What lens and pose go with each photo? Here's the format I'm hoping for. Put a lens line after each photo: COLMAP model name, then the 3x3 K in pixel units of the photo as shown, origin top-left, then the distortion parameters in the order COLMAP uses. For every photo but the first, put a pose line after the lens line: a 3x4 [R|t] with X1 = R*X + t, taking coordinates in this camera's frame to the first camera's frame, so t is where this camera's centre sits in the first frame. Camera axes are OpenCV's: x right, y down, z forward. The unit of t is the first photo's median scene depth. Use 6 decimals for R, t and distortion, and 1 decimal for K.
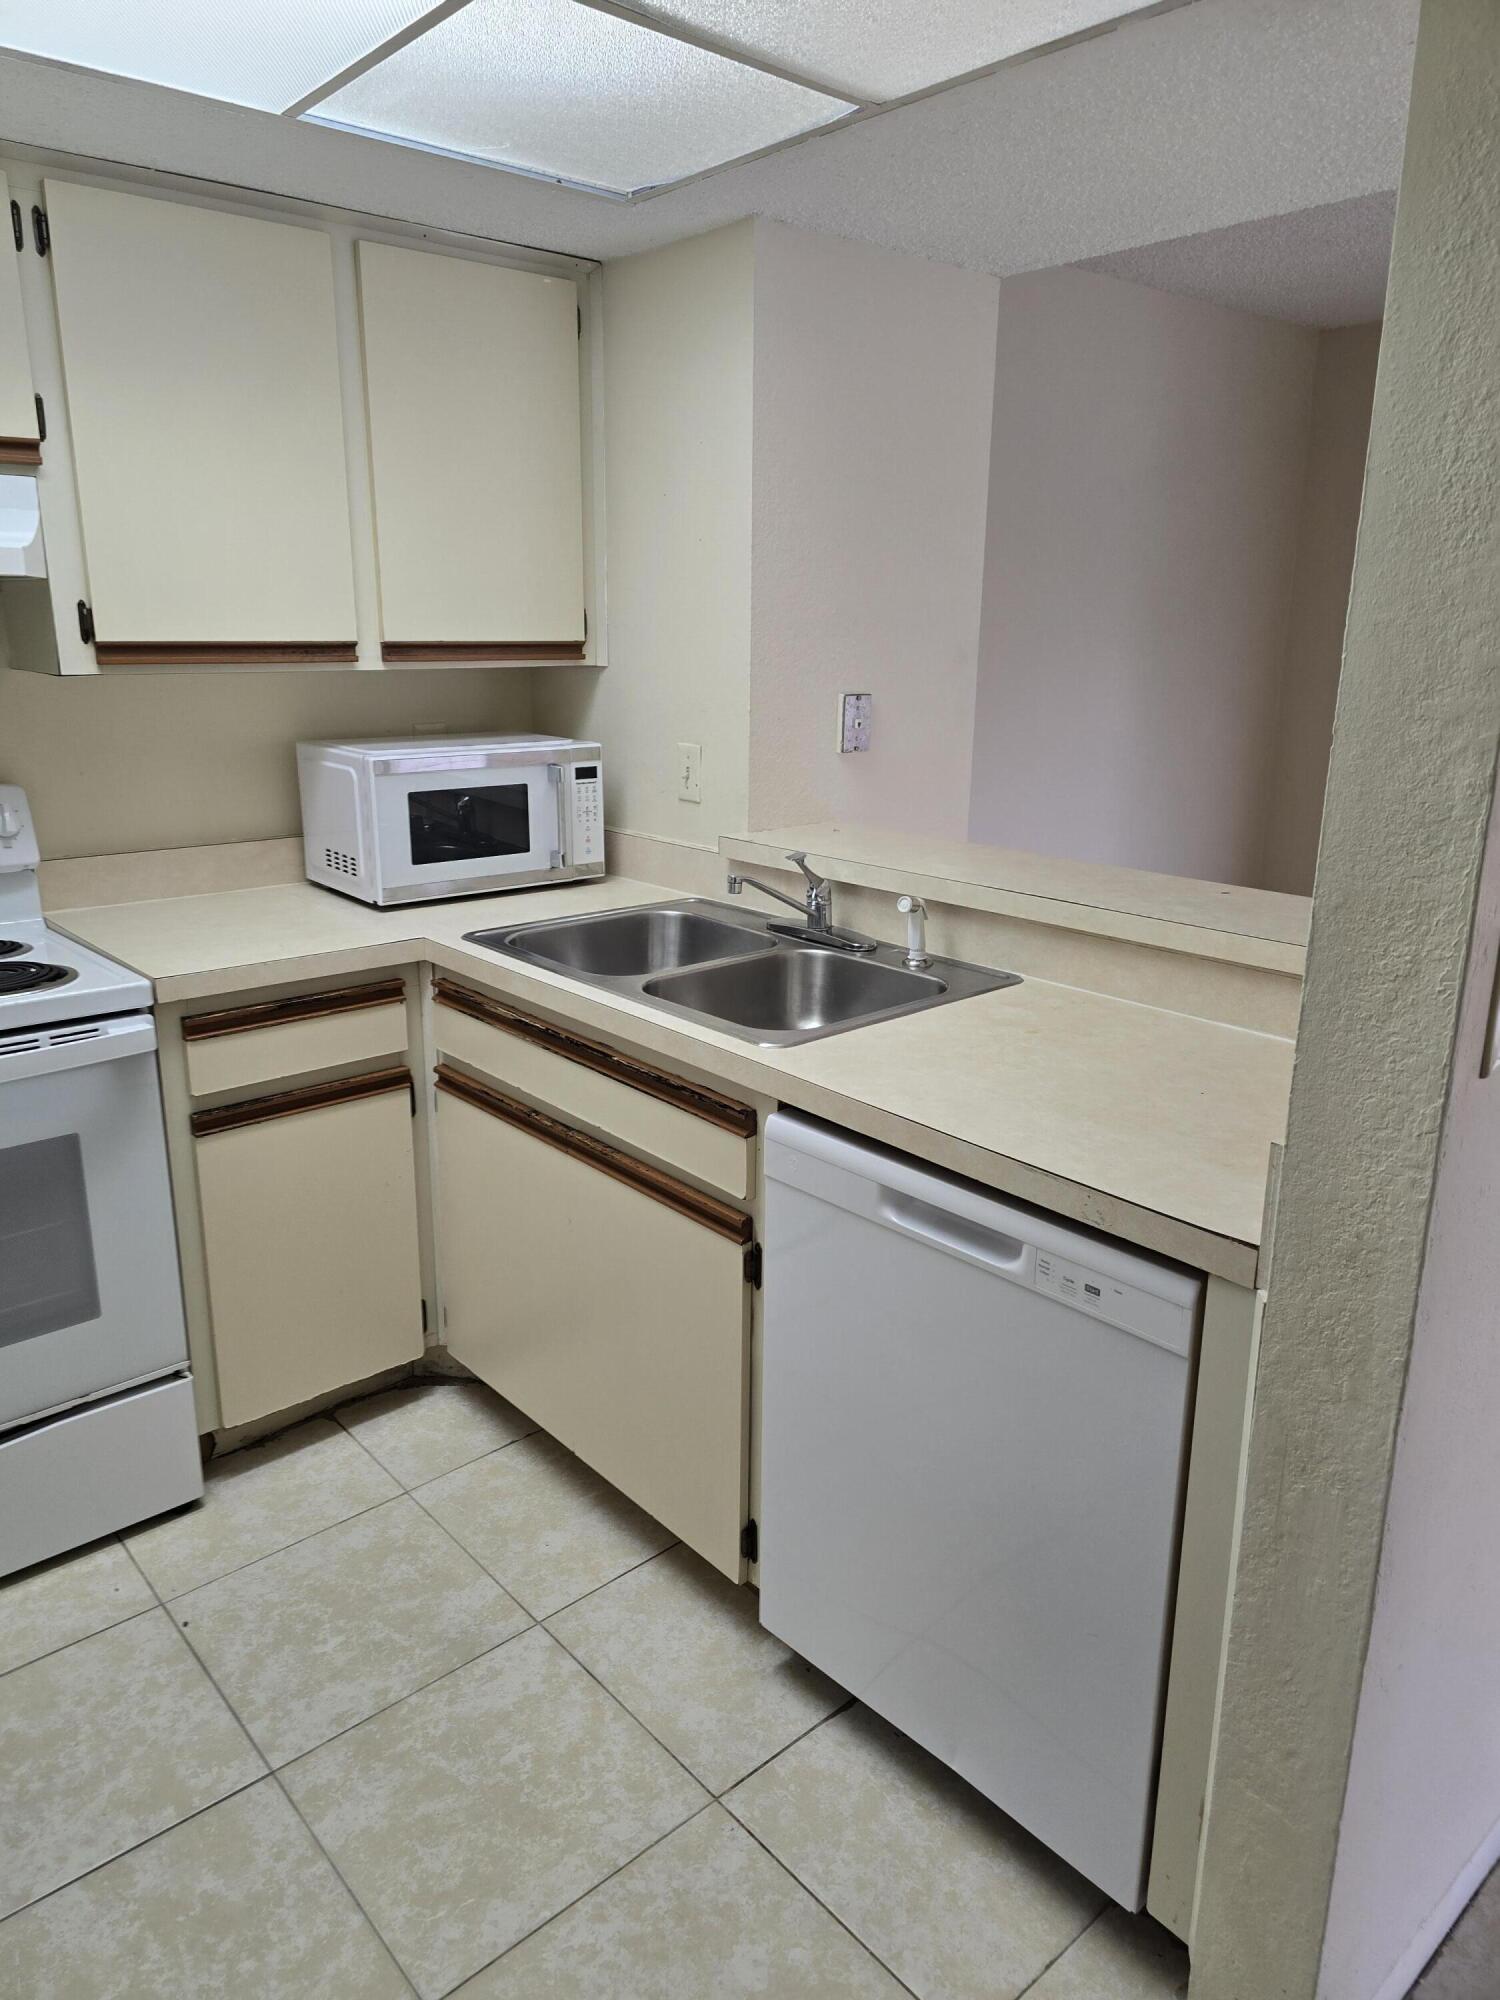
lens RADIAL K [[1344.4, 0, 713.5], [0, 1344.4, 977.1], [0, 0, 1]] dist [0.044416, -0.035702]
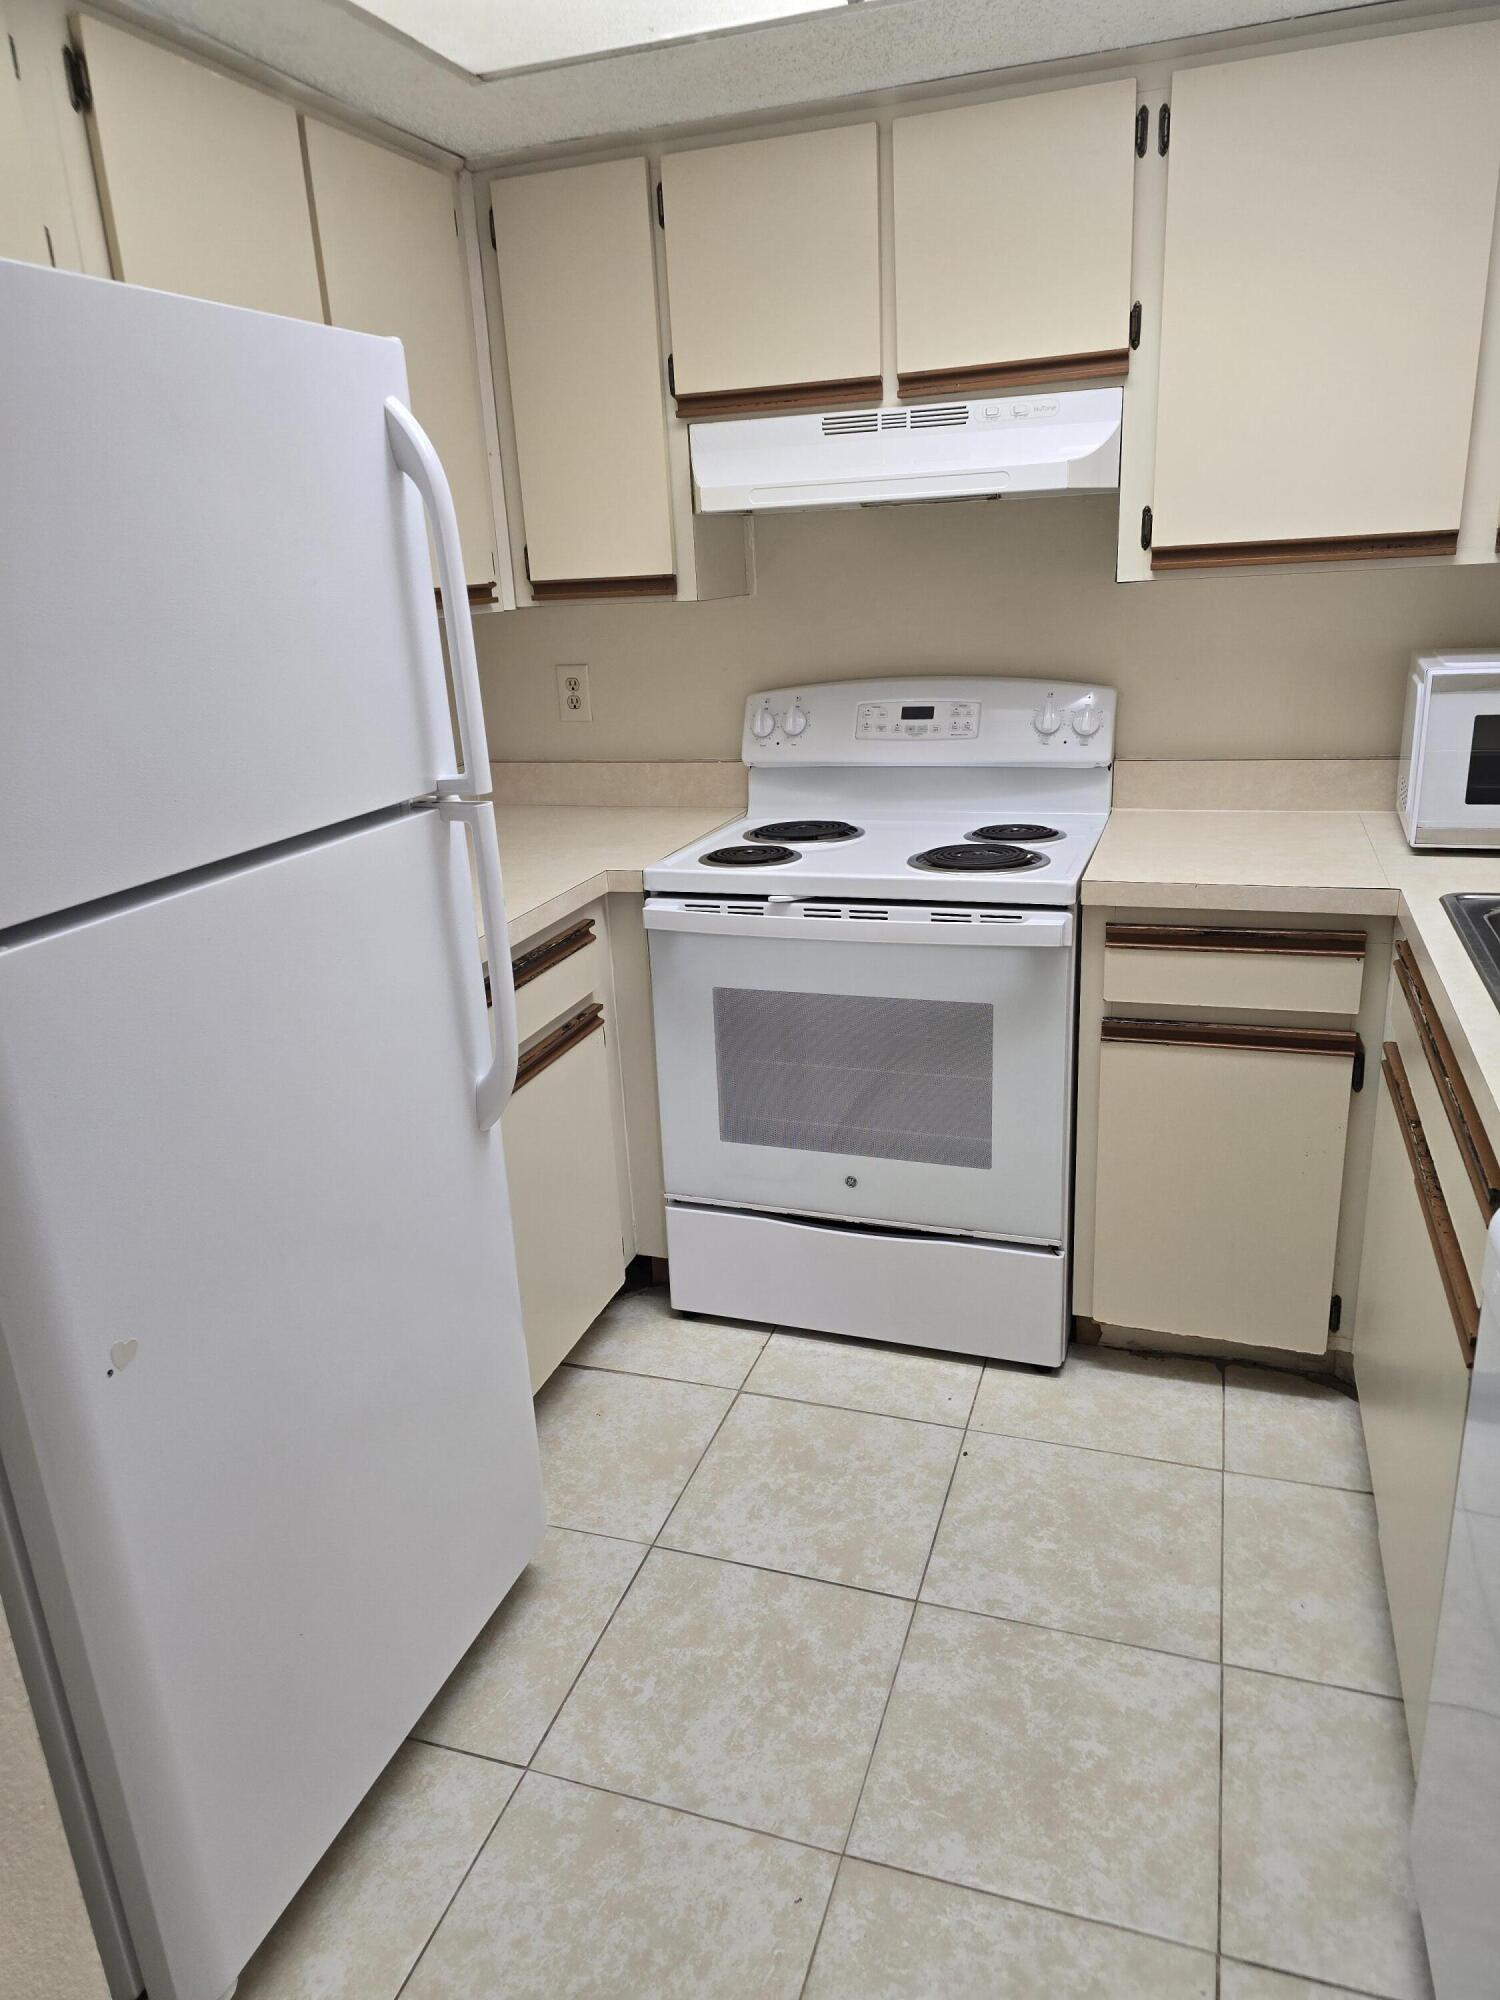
lens RADIAL K [[1344.4, 0, 748.3], [0, 1344.4, 992.3], [0, 0, 1]] dist [0.044416, -0.035702]
pose [[0.507120, 0.241479, -0.827355, 0.348693], [-0.165652, 0.969359, 0.181391, -0.063705], [0.845806, 0.045066, 0.531583, 0.242064]]
